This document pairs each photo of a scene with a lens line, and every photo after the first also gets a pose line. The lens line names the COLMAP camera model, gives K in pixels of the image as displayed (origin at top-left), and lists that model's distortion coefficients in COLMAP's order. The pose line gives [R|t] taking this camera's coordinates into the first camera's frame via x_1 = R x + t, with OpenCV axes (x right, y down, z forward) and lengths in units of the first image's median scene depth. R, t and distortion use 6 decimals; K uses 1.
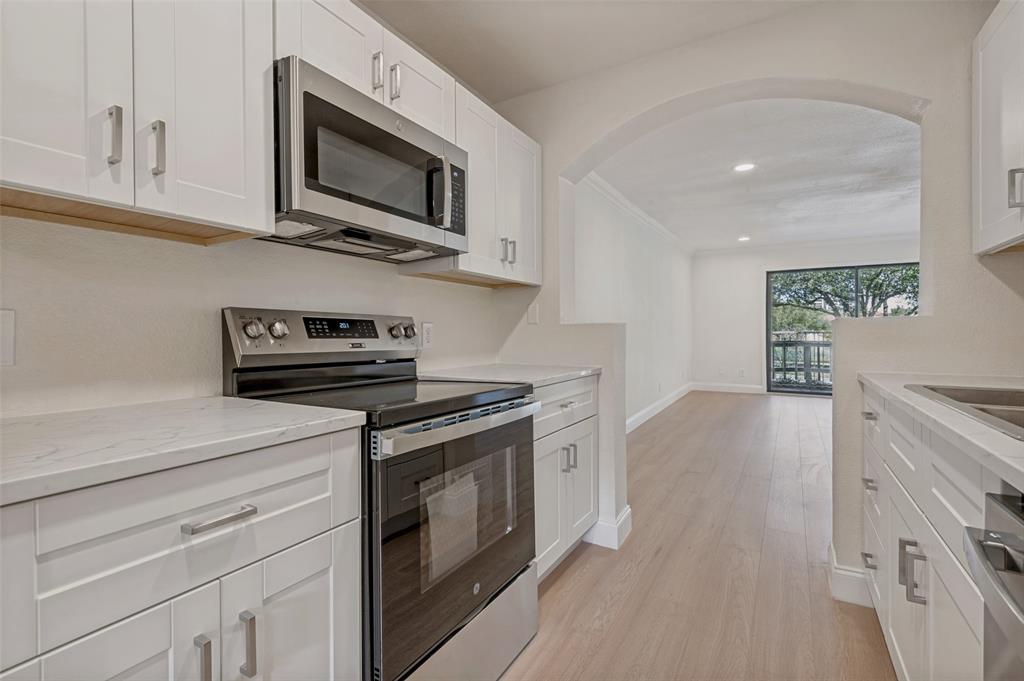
lens RADIAL K [[461.8, 0, 513.4], [0, 461.8, 337.5], [0, 0, 1]] dist [0.042077, -0.023498]
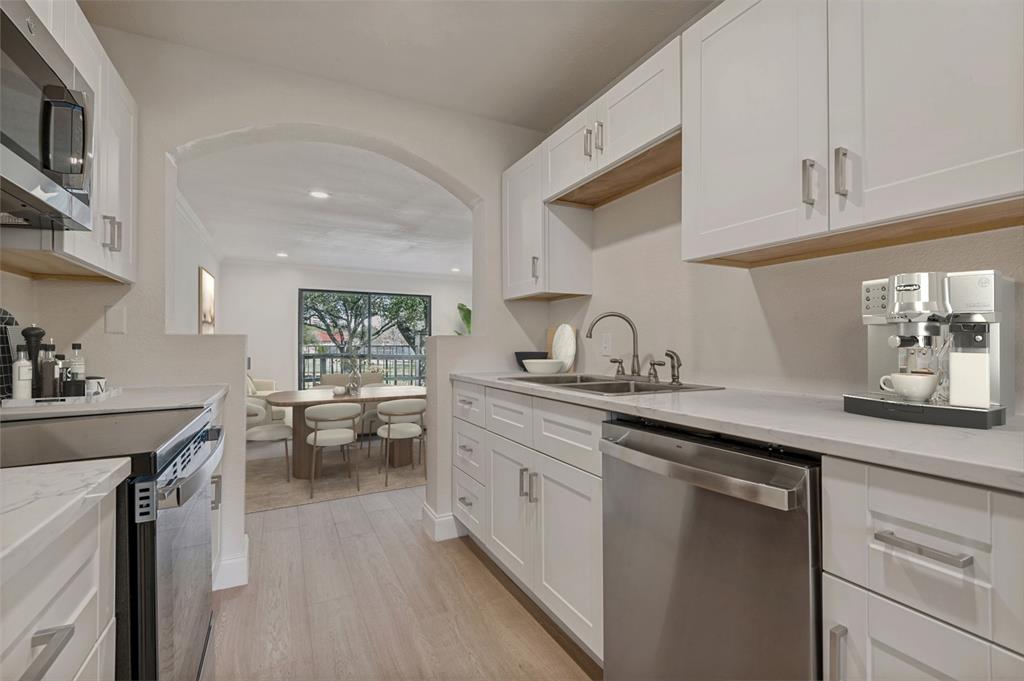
lens RADIAL K [[461.8, 0, 513.4], [0, 461.8, 337.5], [0, 0, 1]] dist [0.042077, -0.023498]
pose [[0.540174, 0.018111, 0.841358, -0.340708], [0.006161, 0.999656, -0.025475, 0.000932], [-0.841531, 0.018945, 0.539877, 0.071539]]
